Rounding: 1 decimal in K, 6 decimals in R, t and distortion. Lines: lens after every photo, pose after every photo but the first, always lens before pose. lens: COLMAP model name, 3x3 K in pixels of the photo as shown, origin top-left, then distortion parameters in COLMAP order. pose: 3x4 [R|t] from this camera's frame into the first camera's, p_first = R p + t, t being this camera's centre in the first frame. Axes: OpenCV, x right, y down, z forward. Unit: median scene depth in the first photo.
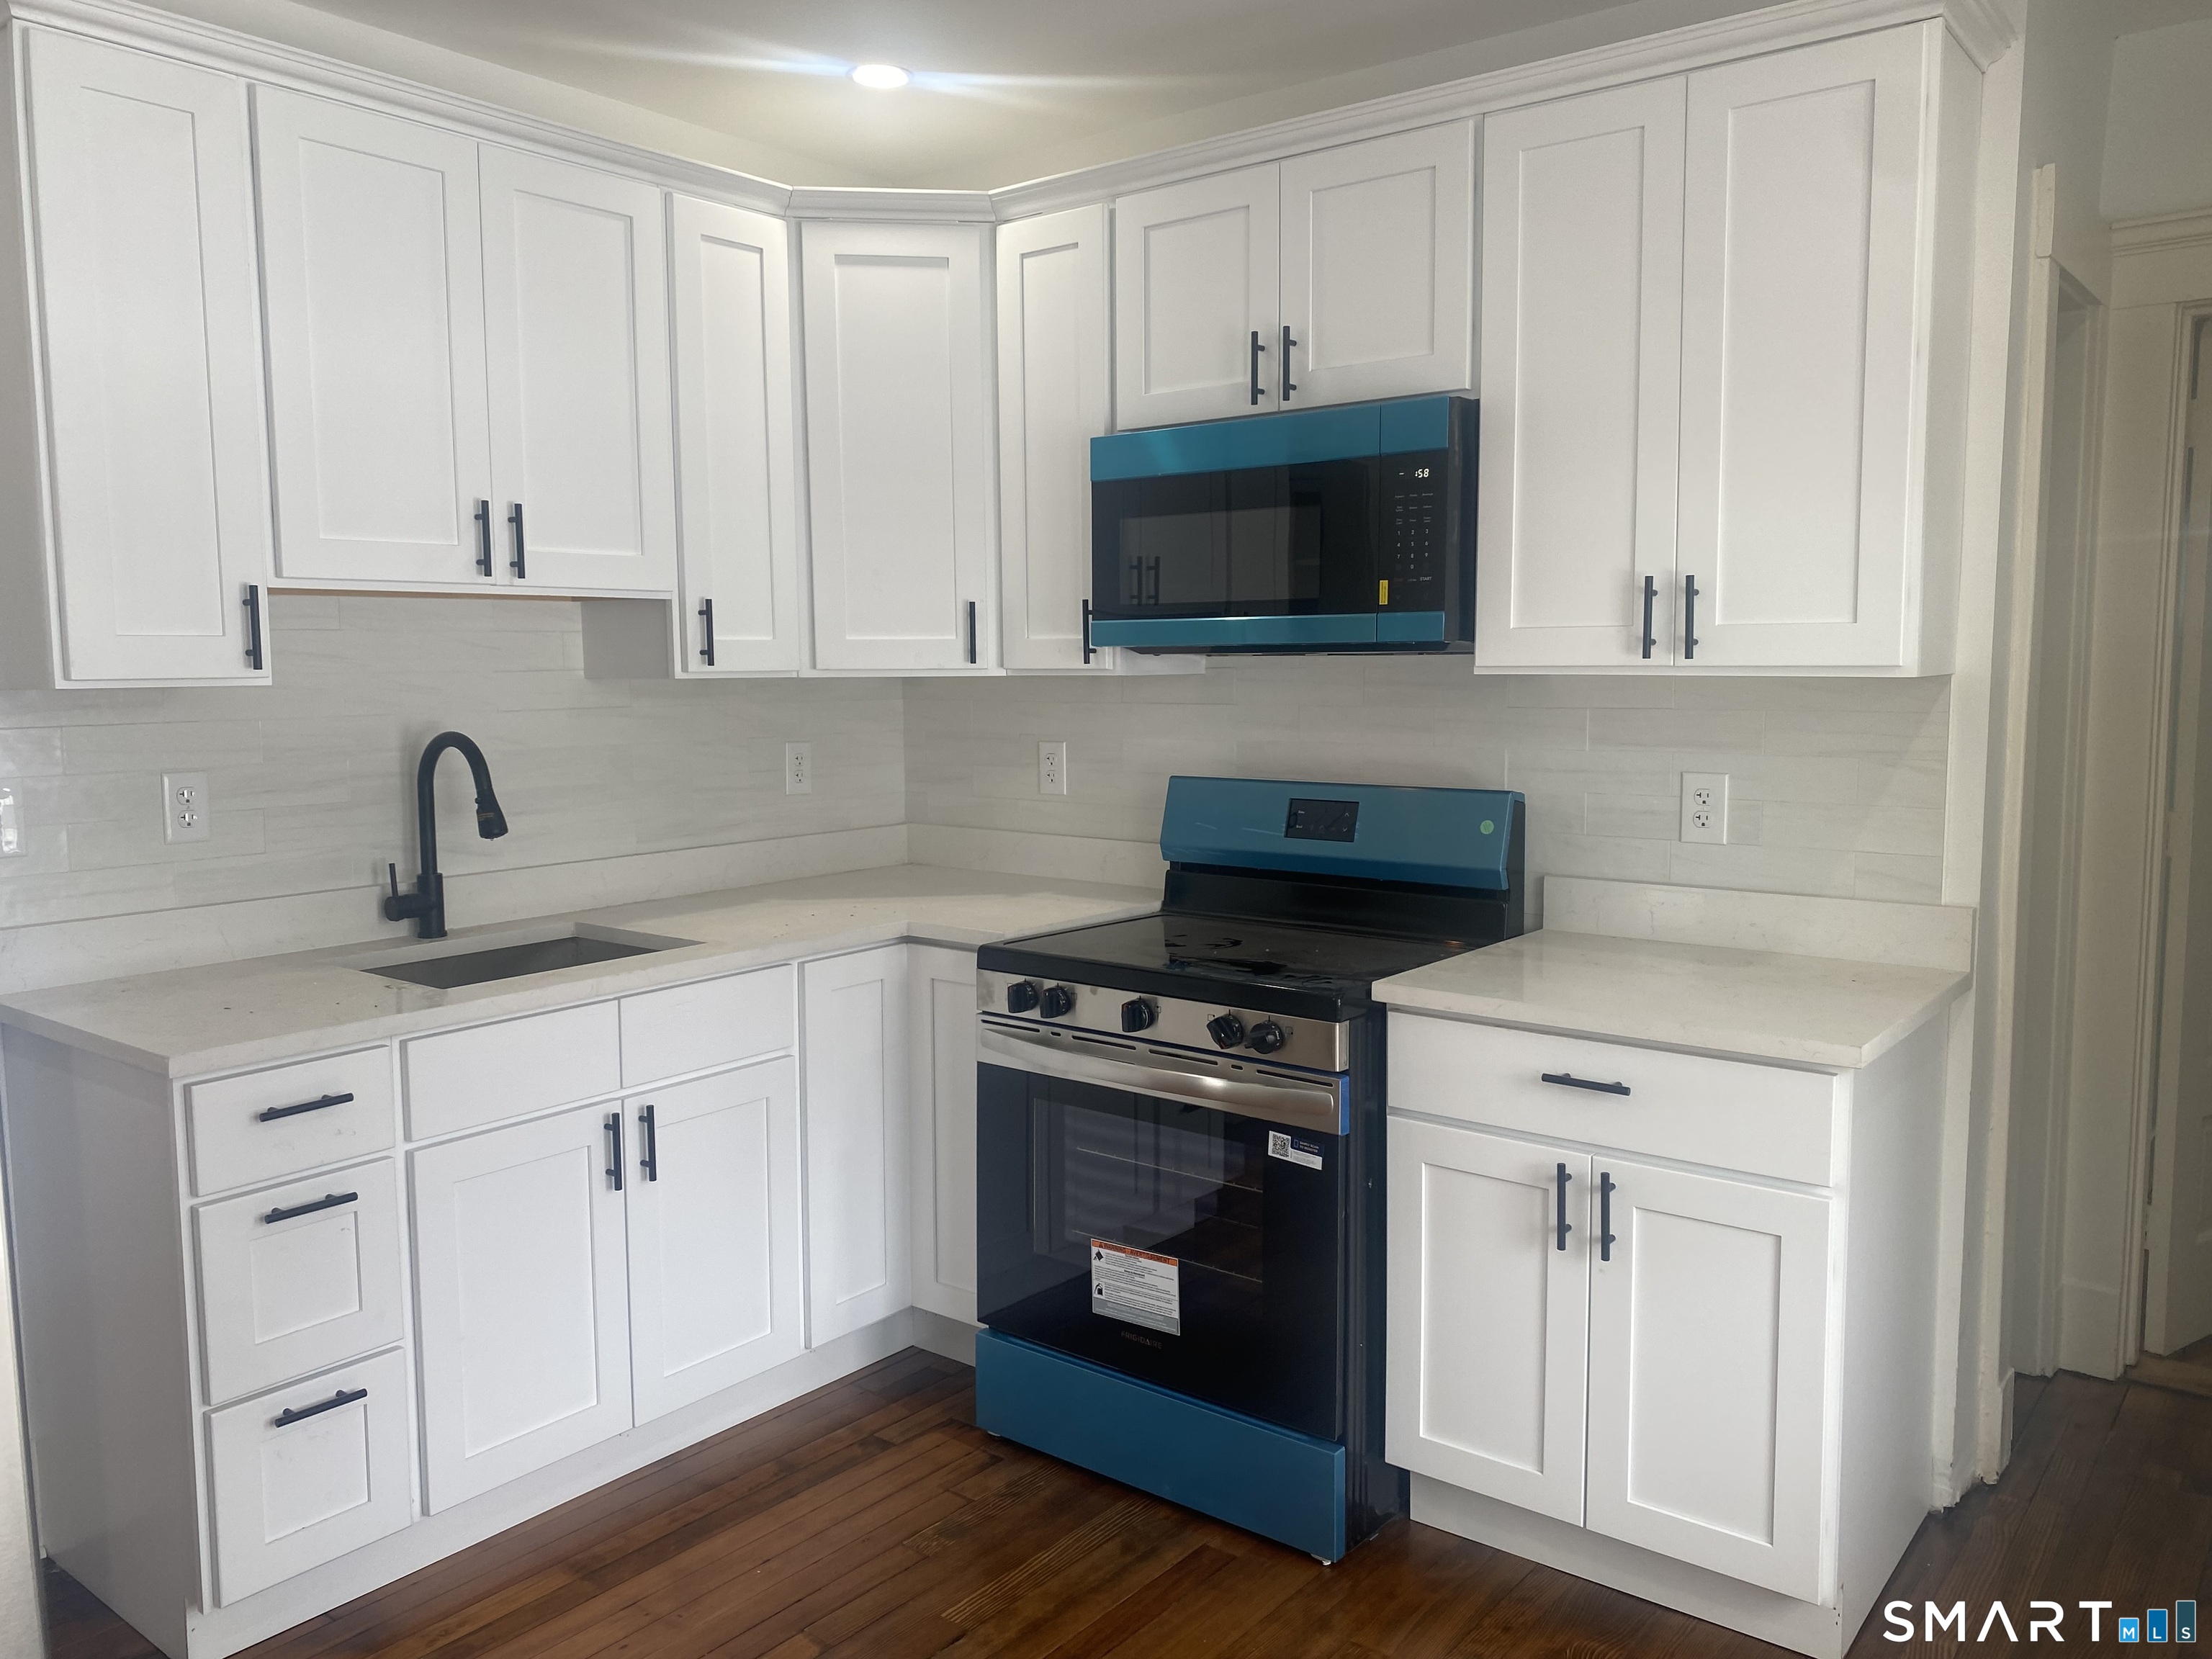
lens RADIAL K [[1691.9, 0, 1106.0], [0, 1691.9, 829.5], [0, 0, 1]] dist [0.083618, -0.158013]
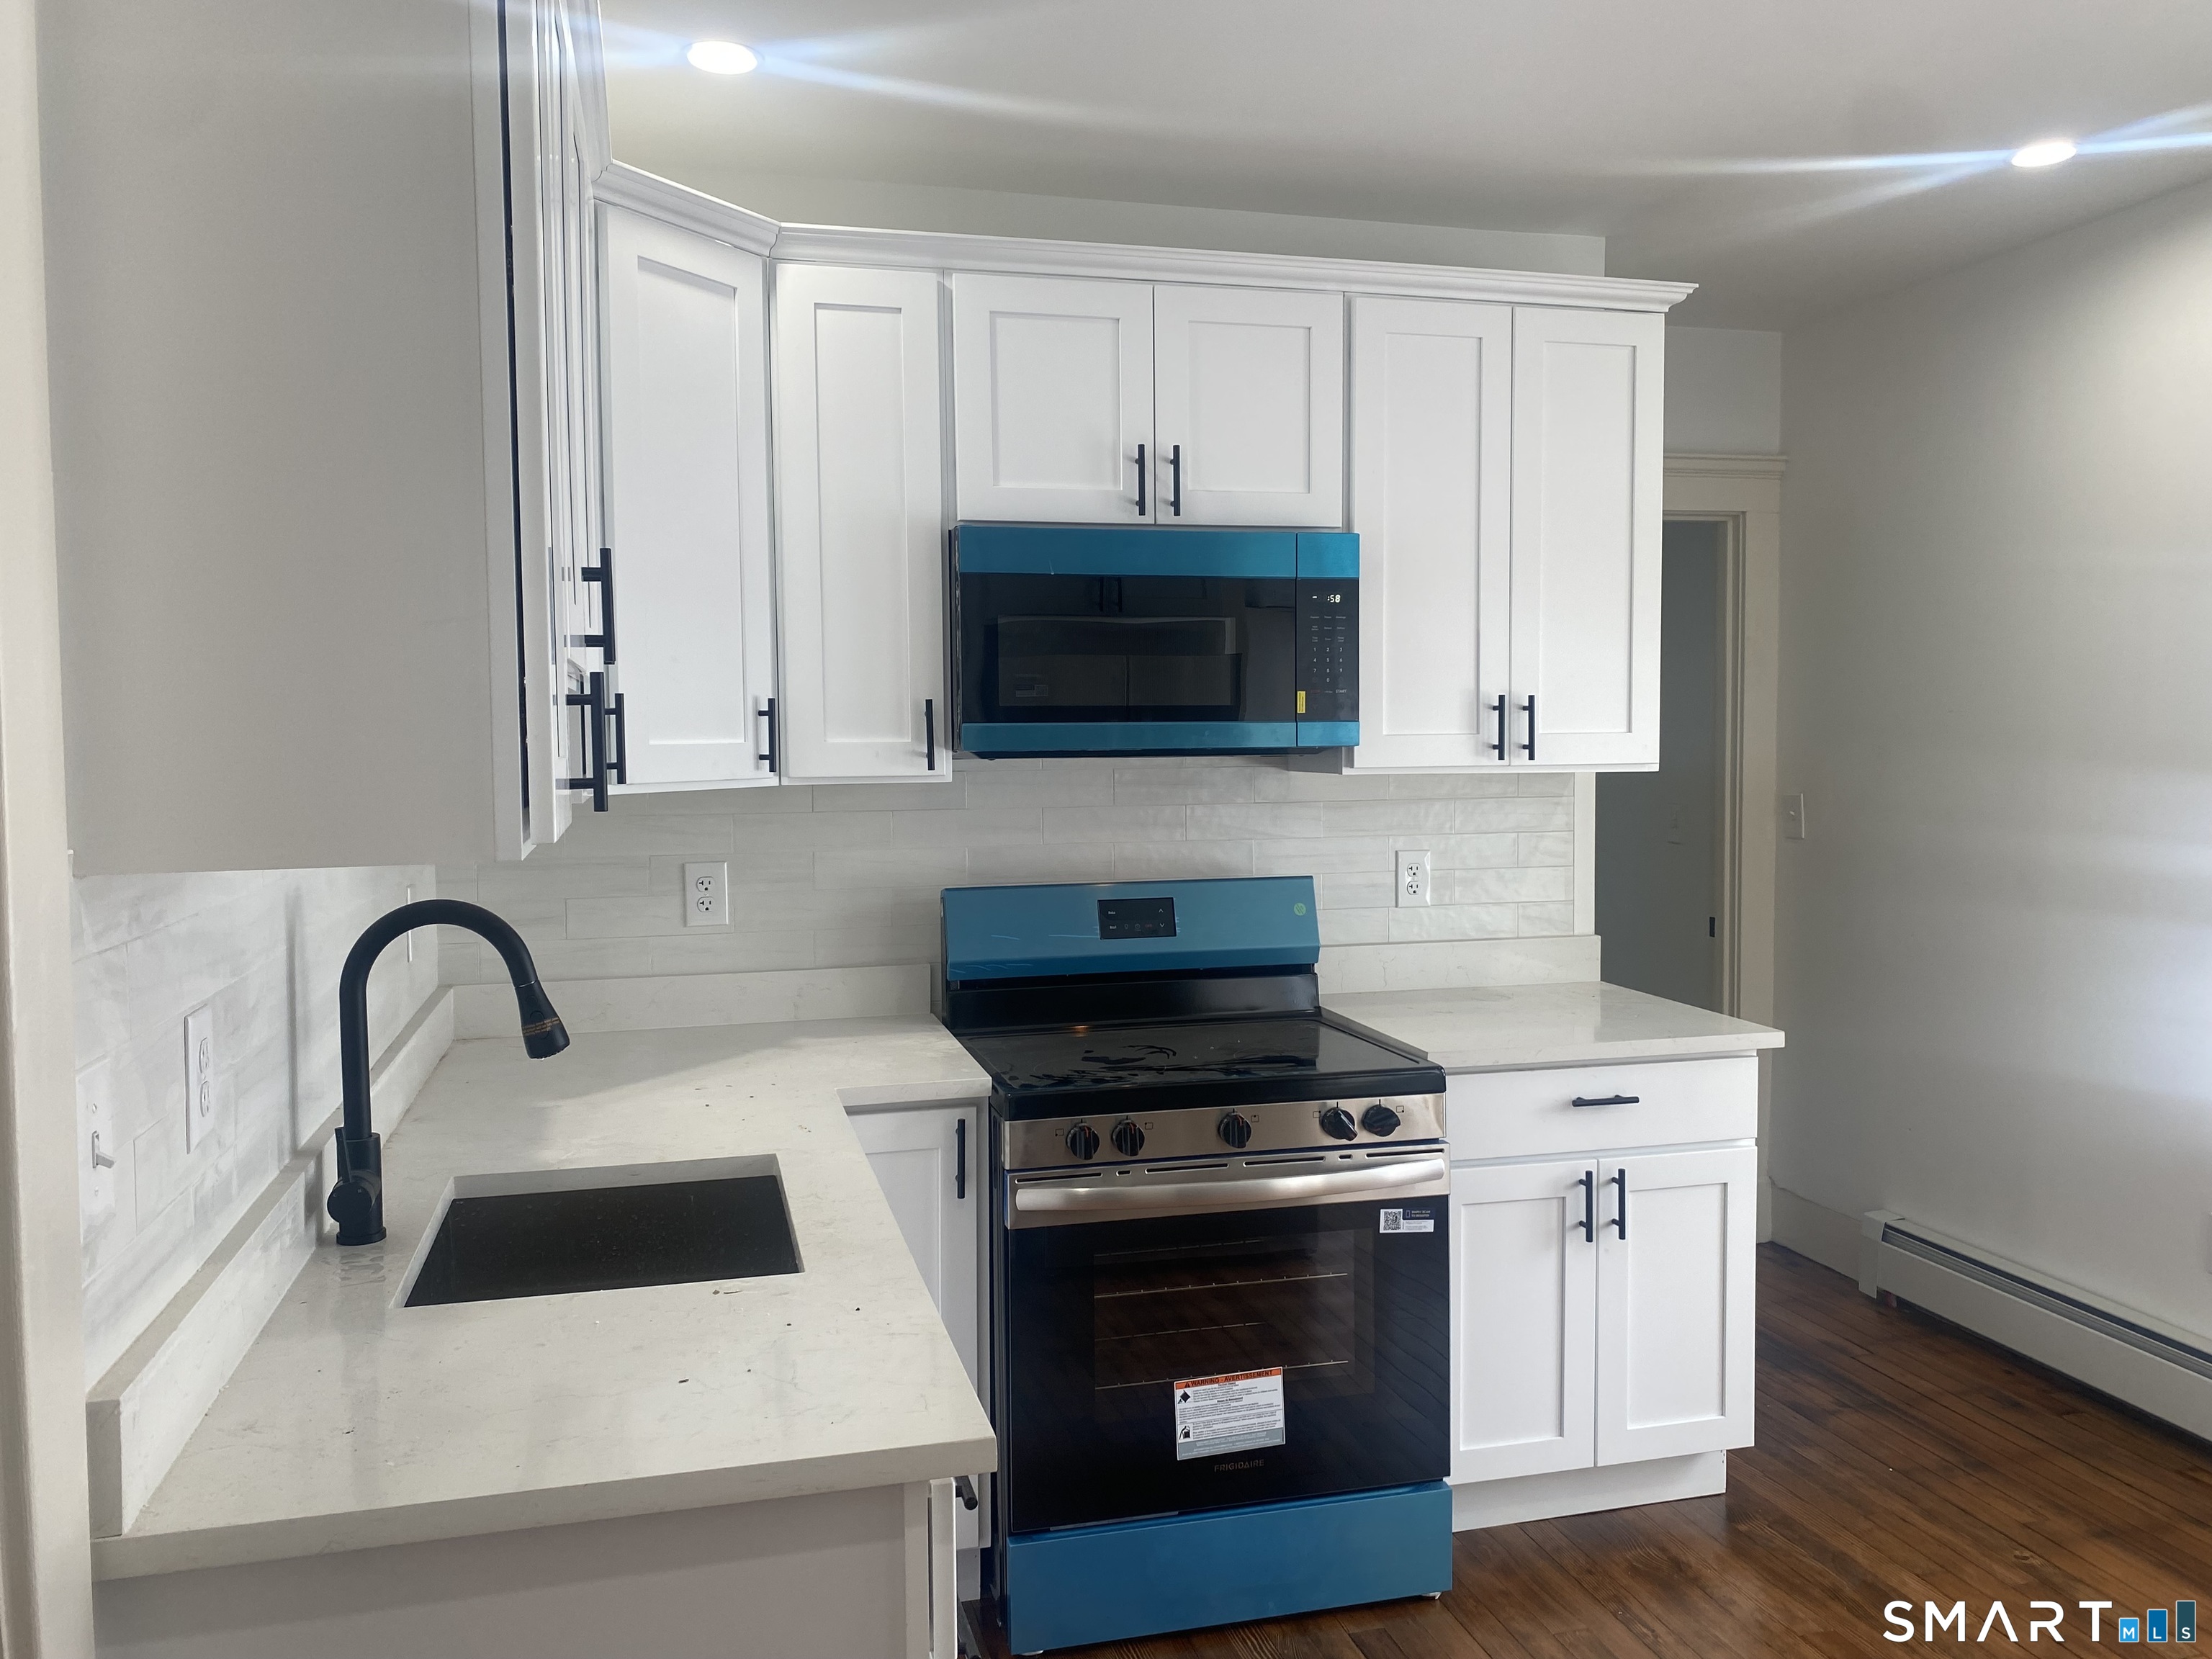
lens RADIAL K [[1607.1, 0, 1106.0], [0, 1607.1, 829.5], [0, 0, 1]] dist [0.084228, -0.179453]
pose [[0.604483, -0.046749, 0.795245, -0.732251], [0.086256, 0.996248, -0.007000, -0.060476], [-0.791934, 0.072826, 0.606248, 0.467891]]
